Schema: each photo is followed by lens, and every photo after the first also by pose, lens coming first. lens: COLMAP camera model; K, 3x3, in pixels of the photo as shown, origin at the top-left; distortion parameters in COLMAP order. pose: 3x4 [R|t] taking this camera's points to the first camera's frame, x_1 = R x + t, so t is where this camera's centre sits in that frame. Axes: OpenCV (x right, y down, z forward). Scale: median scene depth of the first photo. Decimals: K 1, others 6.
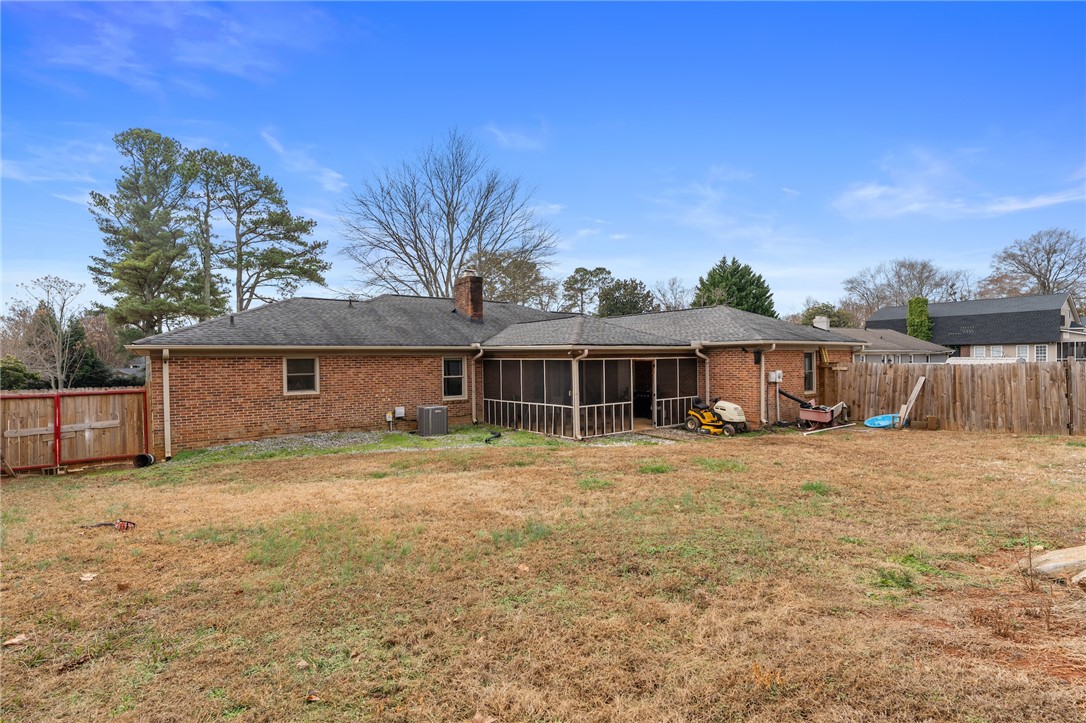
lens RADIAL K [[501.7, 0, 543.7], [0, 501.7, 362.2], [0, 0, 1]] dist [-0.002078, -0.000762]
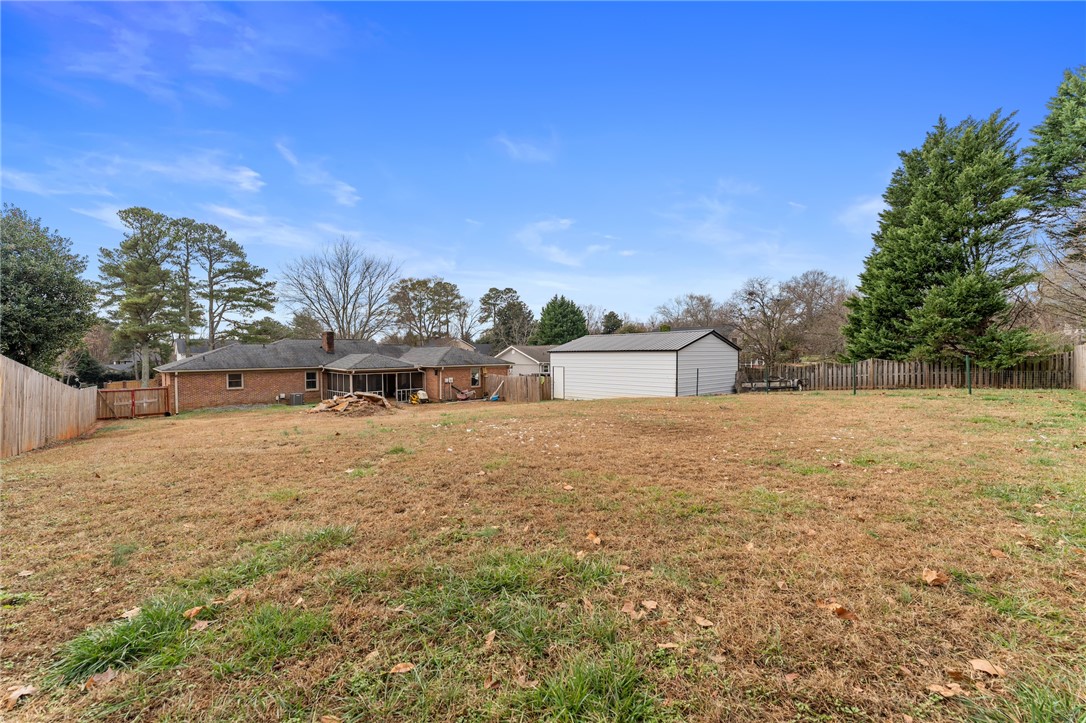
lens RADIAL K [[426.8, 0, 542.2], [0, 426.8, 358.8], [0, 0, 1]] dist [0.000375, 0.000177]
pose [[0.994069, 0.003508, 0.108692, 0.221355], [-0.004232, 0.999970, 0.006431, -0.028728], [-0.108666, -0.006853, 0.994055, -0.349406]]
